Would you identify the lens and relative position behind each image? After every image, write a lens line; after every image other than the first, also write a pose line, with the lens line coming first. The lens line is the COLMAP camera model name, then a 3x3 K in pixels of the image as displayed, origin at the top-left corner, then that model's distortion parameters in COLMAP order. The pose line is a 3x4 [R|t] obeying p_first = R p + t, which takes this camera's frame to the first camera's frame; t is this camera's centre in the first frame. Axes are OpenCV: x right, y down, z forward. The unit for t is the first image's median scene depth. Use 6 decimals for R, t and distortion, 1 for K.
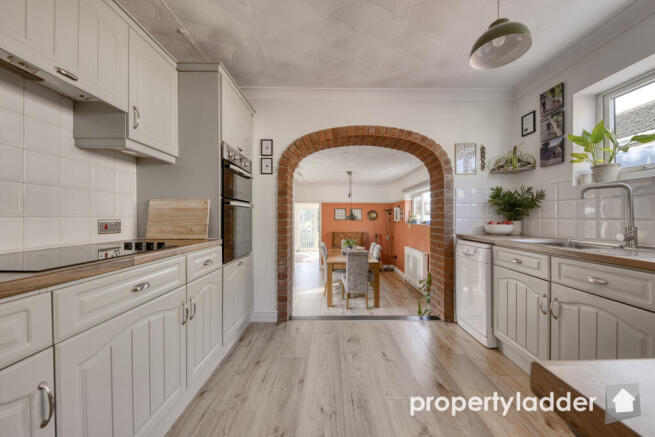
lens RADIAL K [[229.4, 0, 328.4], [0, 229.4, 215.9], [0, 0, 1]] dist [0.001550, -0.003062]
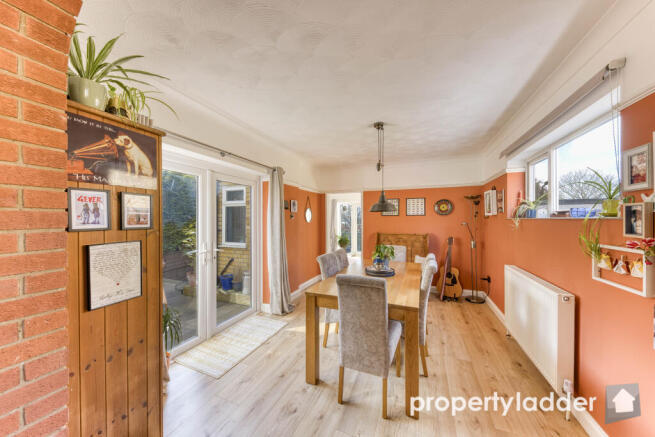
lens RADIAL K [[229.4, 0, 321.3], [0, 229.4, 219.0], [0, 0, 1]] dist [0.001550, -0.003062]
pose [[0.927510, 0.000618, -0.373798, 0.365125], [0.003415, 0.999943, 0.010126, 0.067965], [0.373783, -0.010668, 0.927455, 0.966693]]
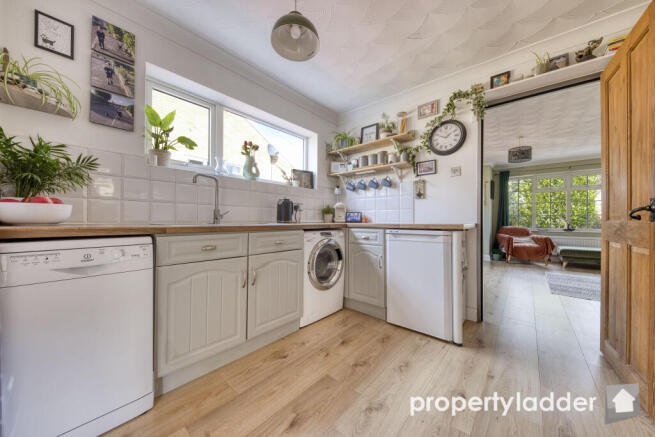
lens RADIAL K [[229.4, 0, 328.2], [0, 229.4, 221.2], [0, 0, 1]] dist [0.001550, -0.003062]
pose [[-0.764820, -0.003644, 0.644234, -0.034767], [-0.004573, 0.999990, 0.000227, 0.065452], [-0.644228, -0.002772, -0.764829, 0.921561]]
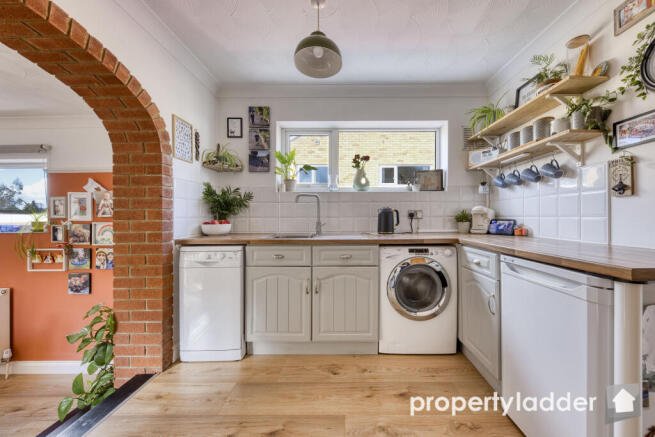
lens RADIAL K [[229.4, 0, 344.9], [0, 229.4, 217.1], [0, 0, 1]] dist [0.001550, -0.003062]
pose [[-0.014849, -0.002964, 0.999885, -0.173852], [0.000550, 0.999995, 0.002973, 0.005601], [-0.999890, 0.000594, -0.014848, 0.475860]]
